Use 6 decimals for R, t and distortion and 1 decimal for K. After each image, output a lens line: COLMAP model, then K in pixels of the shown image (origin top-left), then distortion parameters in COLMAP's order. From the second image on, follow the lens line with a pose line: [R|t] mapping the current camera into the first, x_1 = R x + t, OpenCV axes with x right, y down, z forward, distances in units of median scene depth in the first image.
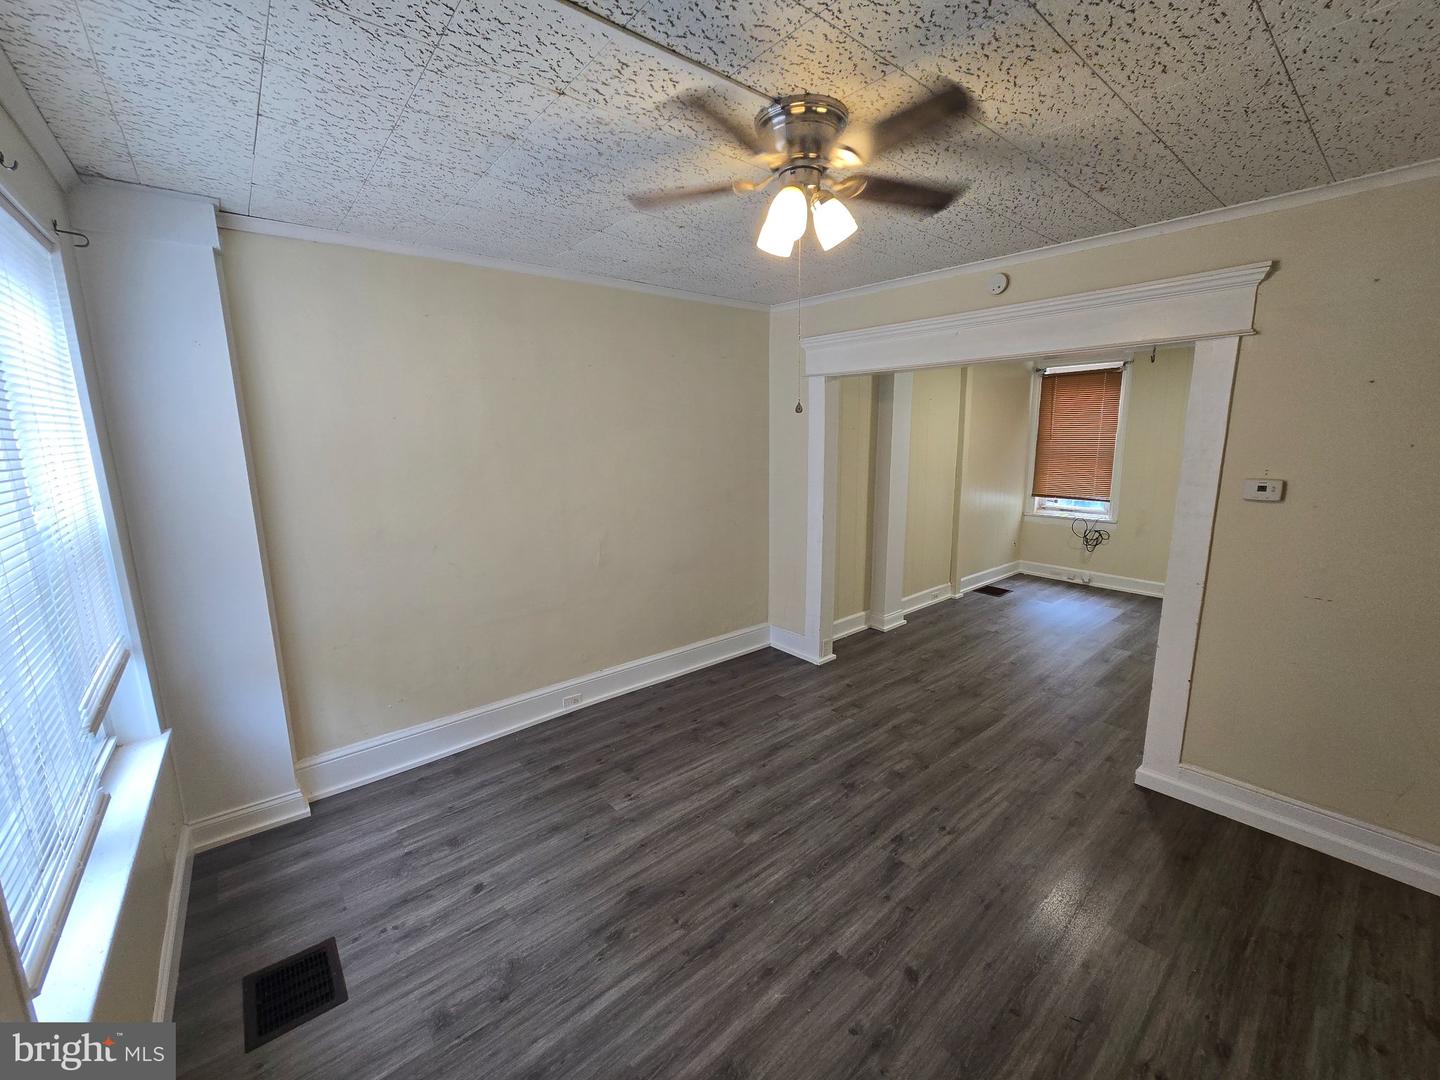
lens RADIAL K [[583.8, 0, 720.6], [0, 583.8, 537.3], [0, 0, 1]] dist [-0.002478, -0.000427]
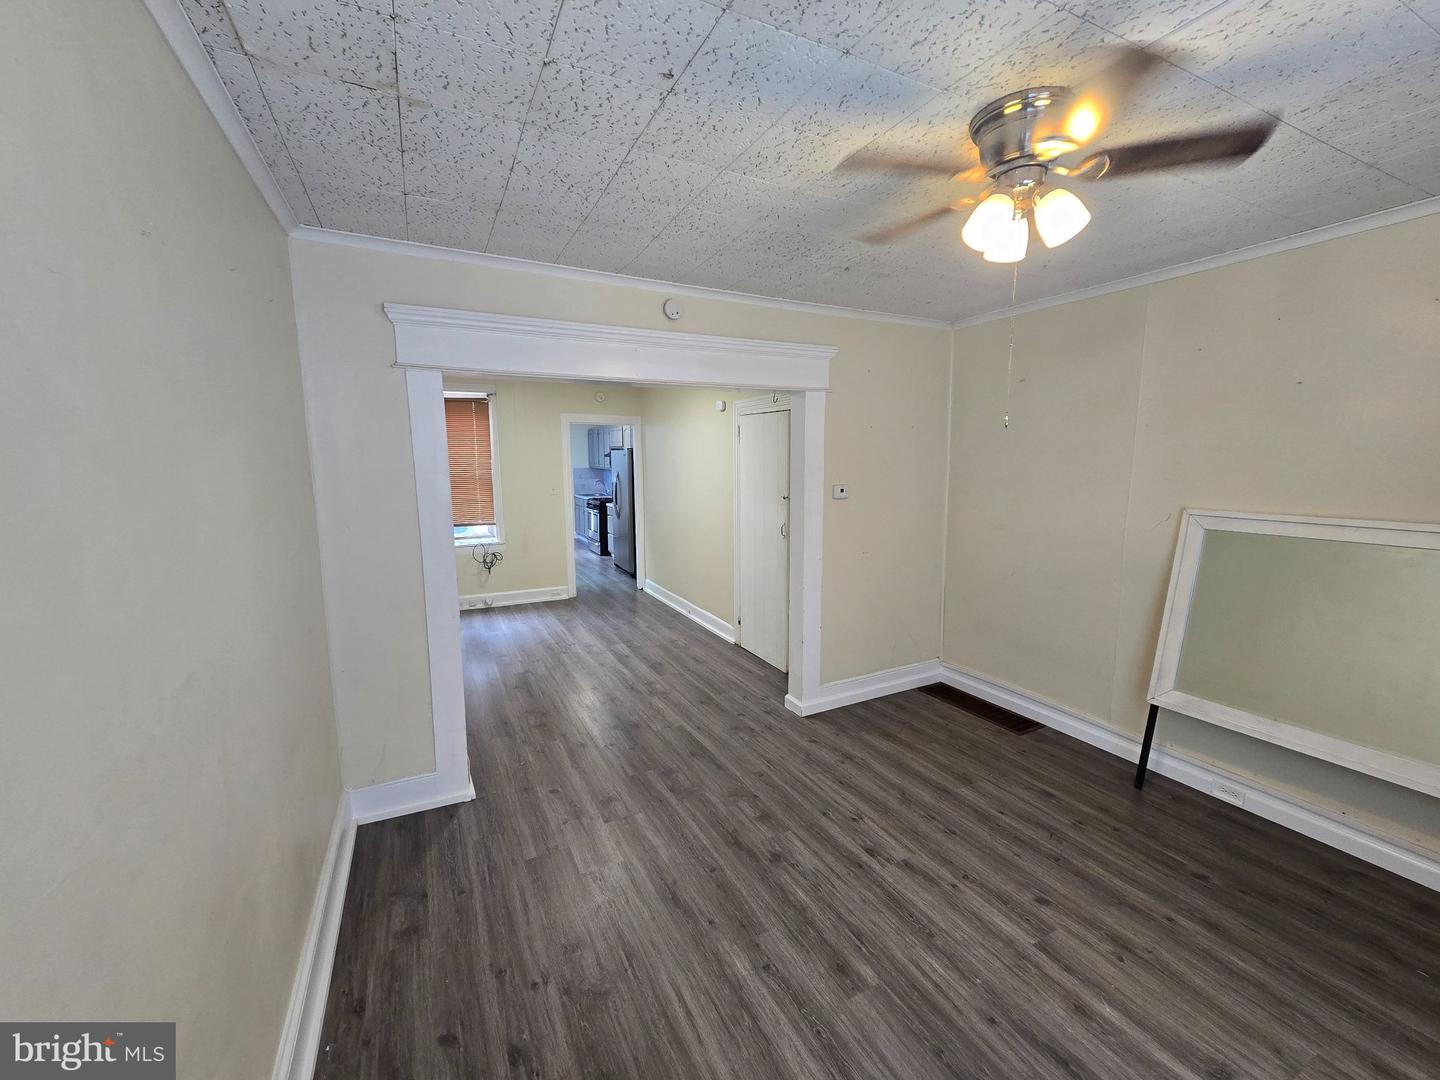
lens RADIAL K [[583.8, 0, 713.9], [0, 583.8, 540.6], [0, 0, 1]] dist [-0.002478, -0.000427]
pose [[0.241386, -0.135152, 0.960972, -0.583332], [0.178251, 0.979581, 0.092995, -0.136713], [-0.953918, 0.148846, 0.260549, 0.803701]]
